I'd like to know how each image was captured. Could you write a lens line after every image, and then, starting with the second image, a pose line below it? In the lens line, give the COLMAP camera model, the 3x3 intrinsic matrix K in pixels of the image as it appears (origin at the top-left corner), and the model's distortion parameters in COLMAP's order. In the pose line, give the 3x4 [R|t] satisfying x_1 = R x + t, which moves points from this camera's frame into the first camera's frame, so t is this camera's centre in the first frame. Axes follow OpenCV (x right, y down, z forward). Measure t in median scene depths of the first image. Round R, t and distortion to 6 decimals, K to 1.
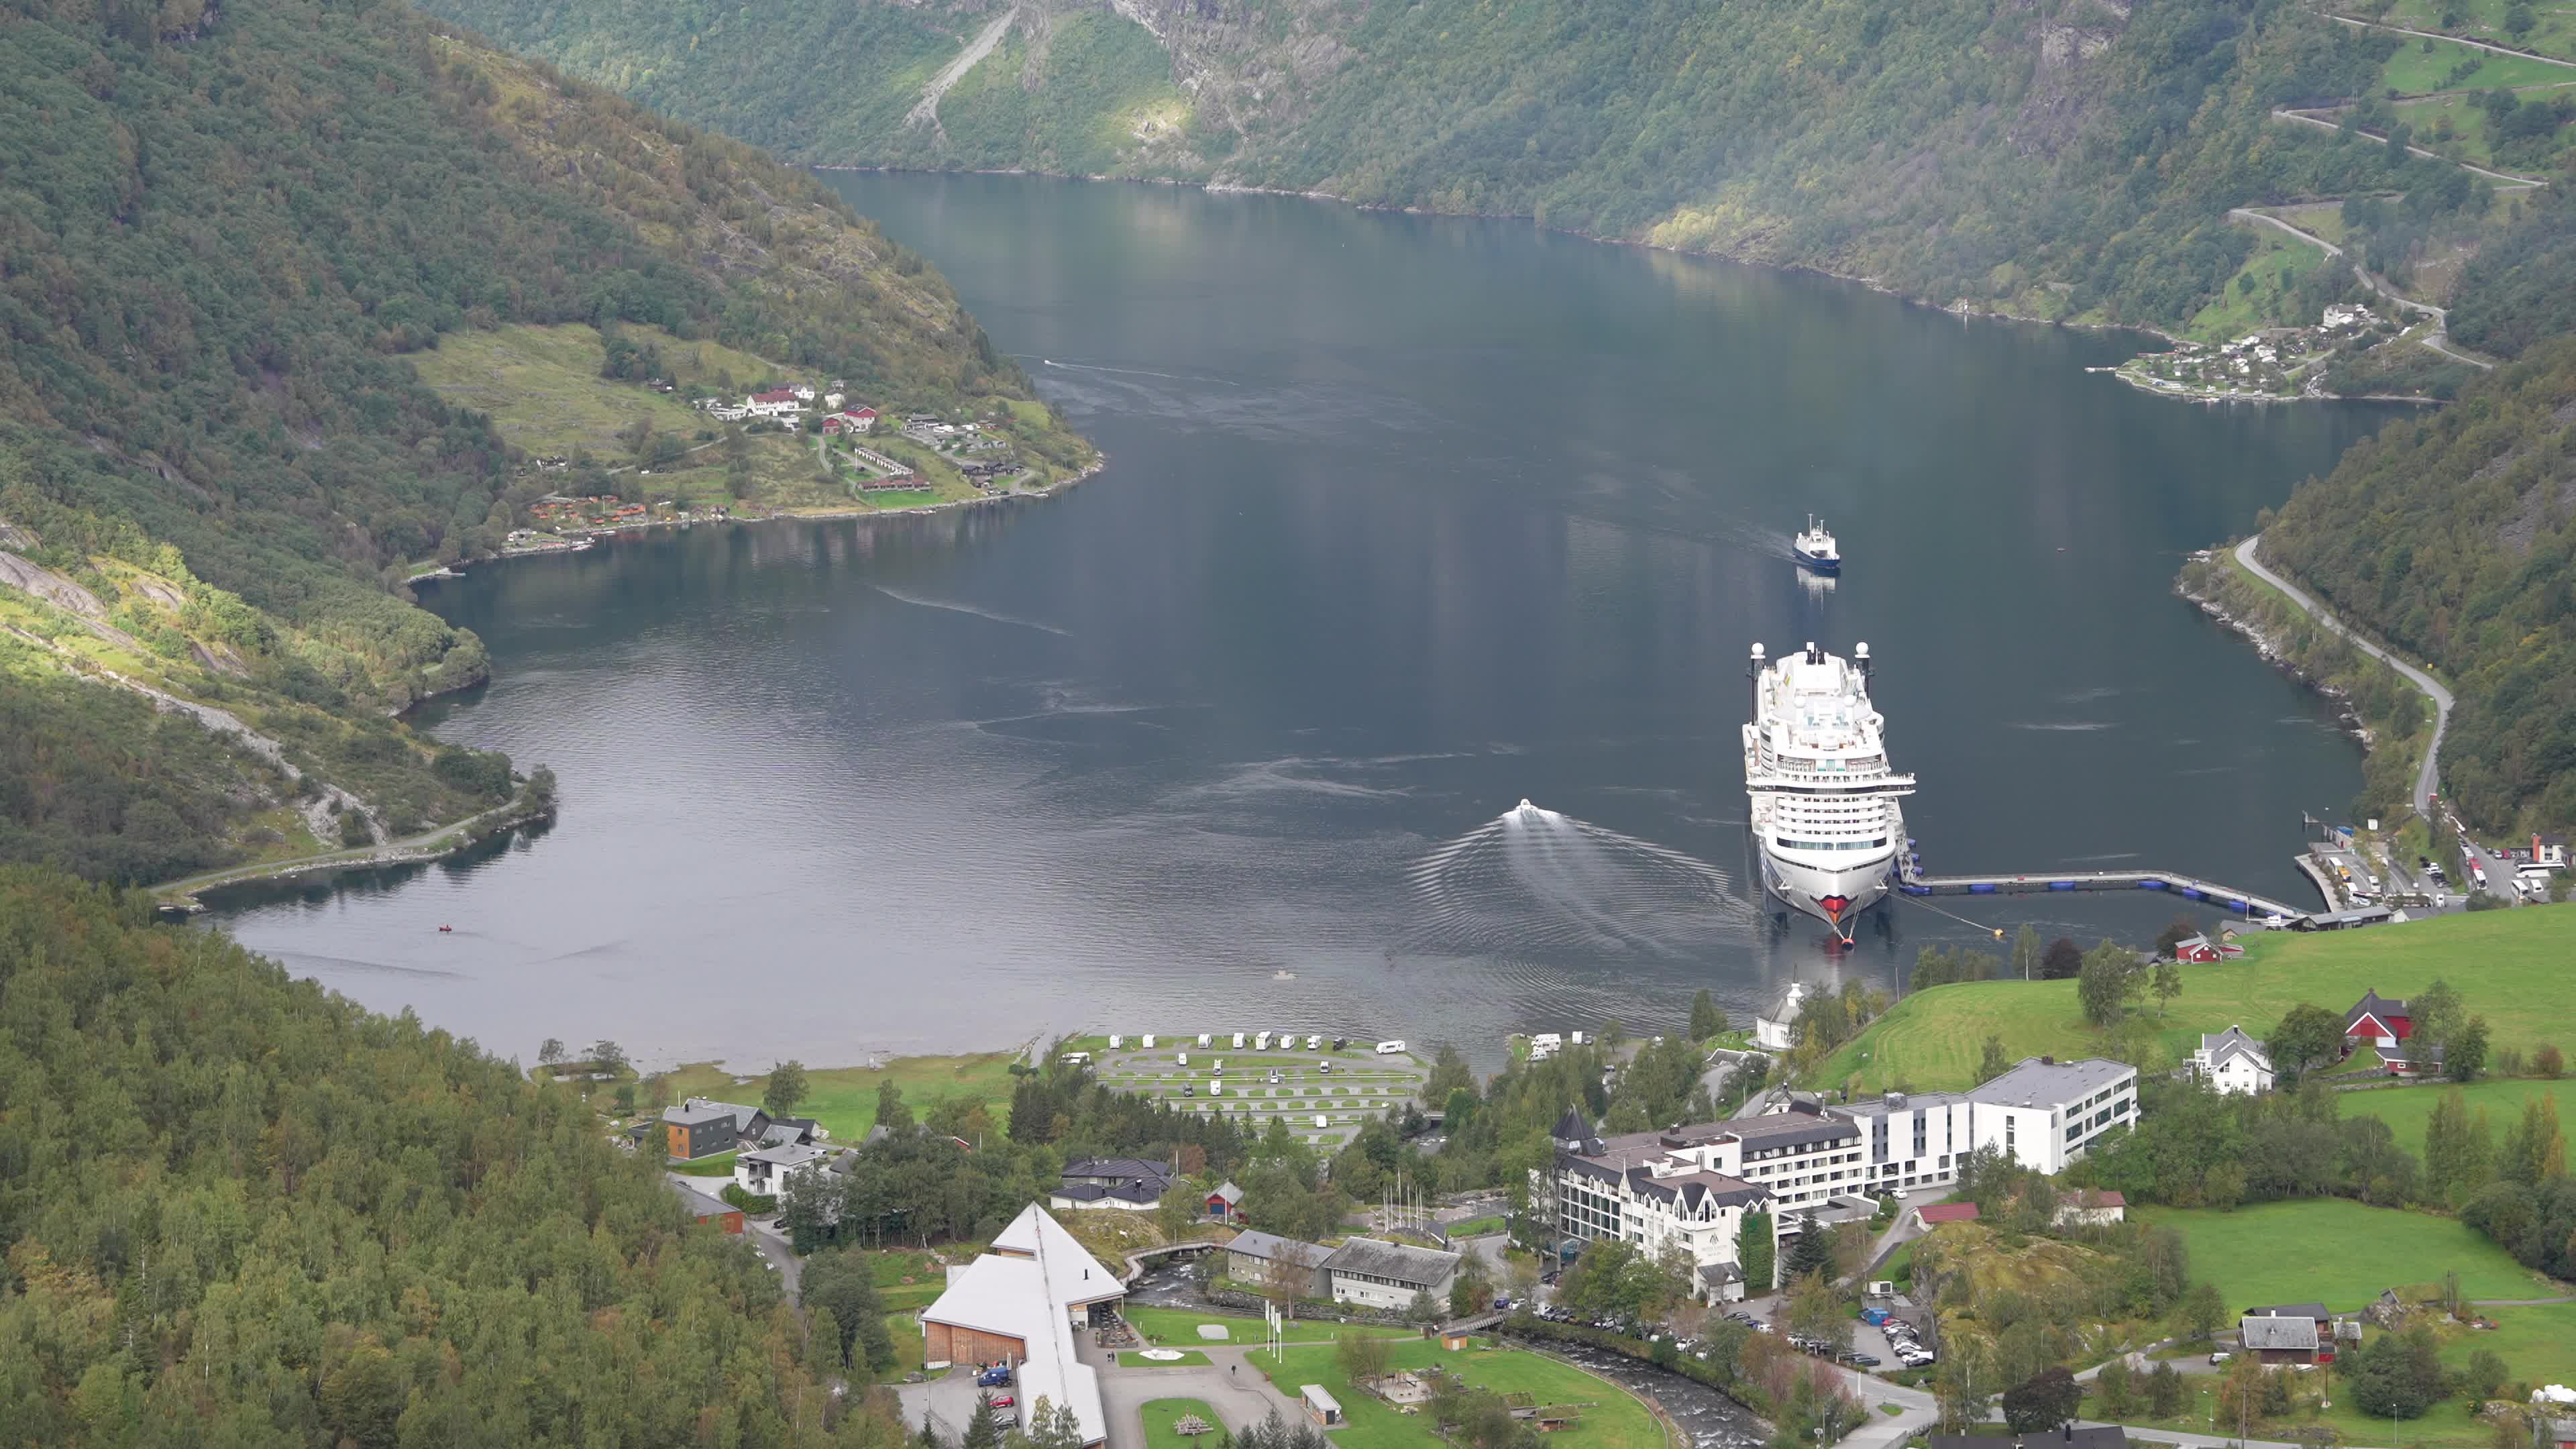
lens RADIAL K [[2132.8, 0, 1278.1], [0, 2132.8, 703.4], [0, 0, 1]] dist [-0.119847, 0.081027]
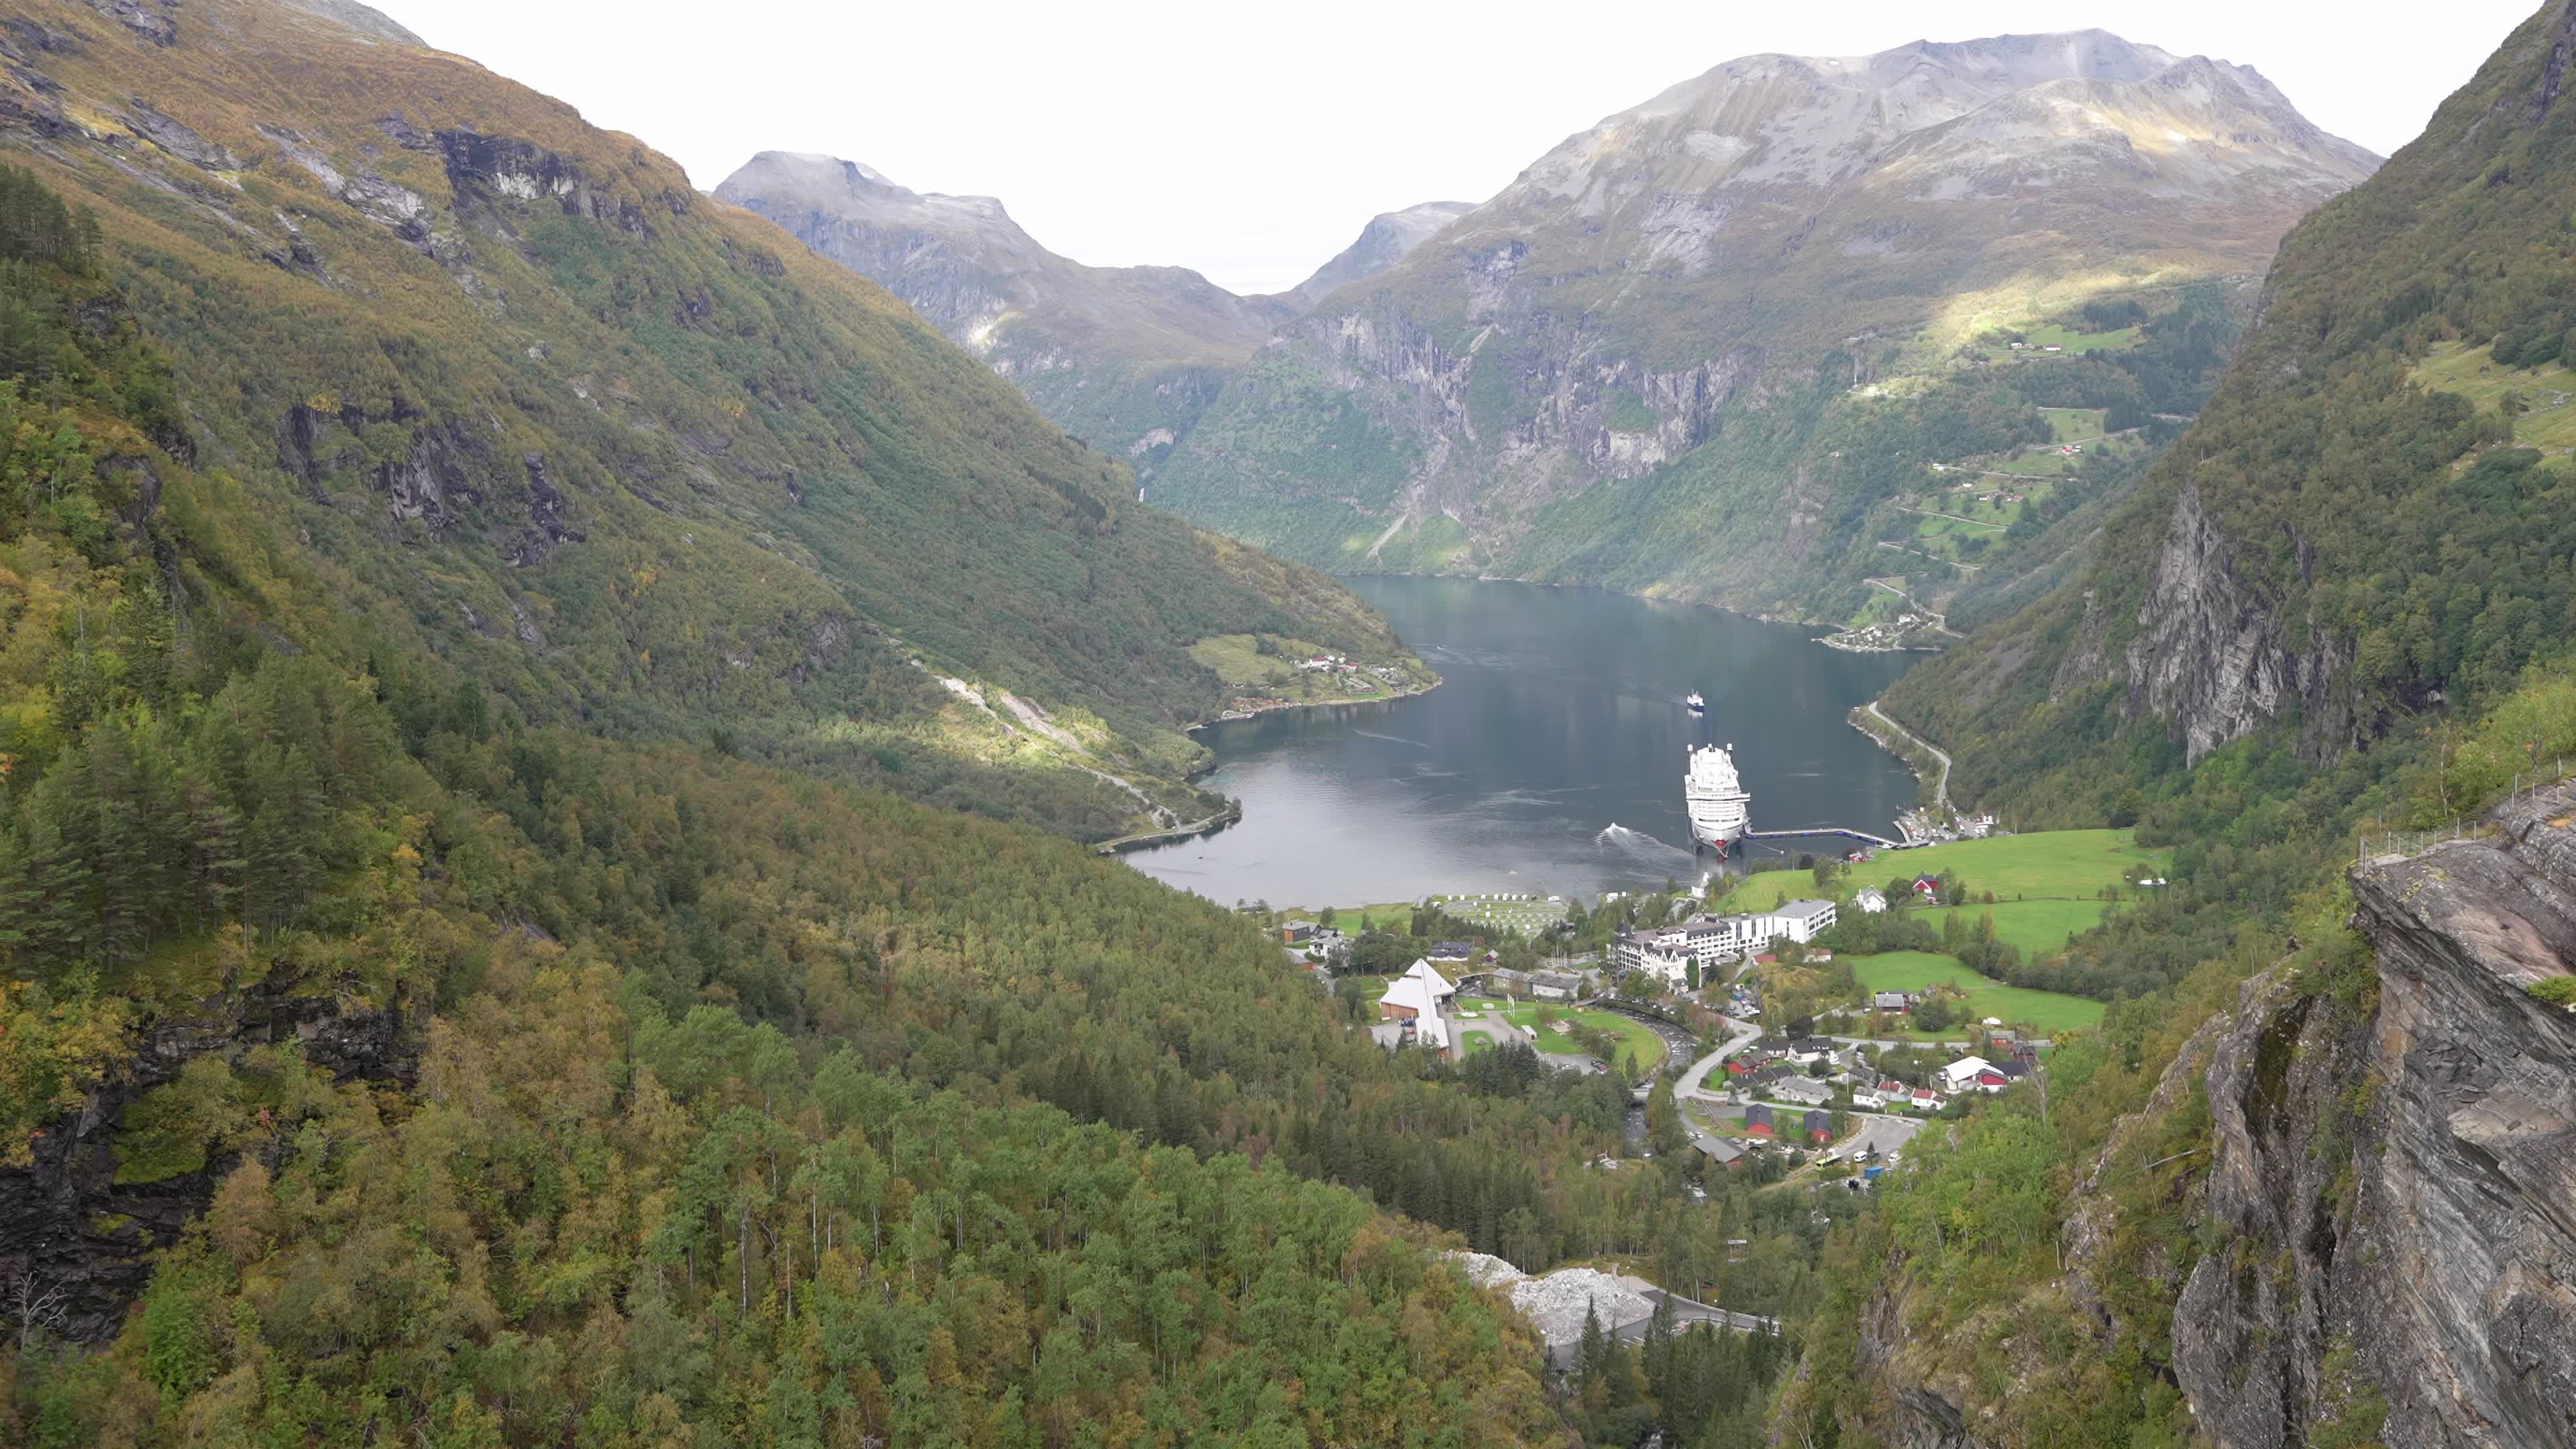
lens RADIAL K [[2132.8, 0, 1281.8], [0, 2132.8, 760.2], [0, 0, 1]] dist [-0.119847, 0.081027]
pose [[0.995339, -0.016220, -0.095063, -0.030430], [0.015418, 0.999839, -0.009164, 0.007576], [0.095197, 0.007656, 0.995429, -1.736673]]
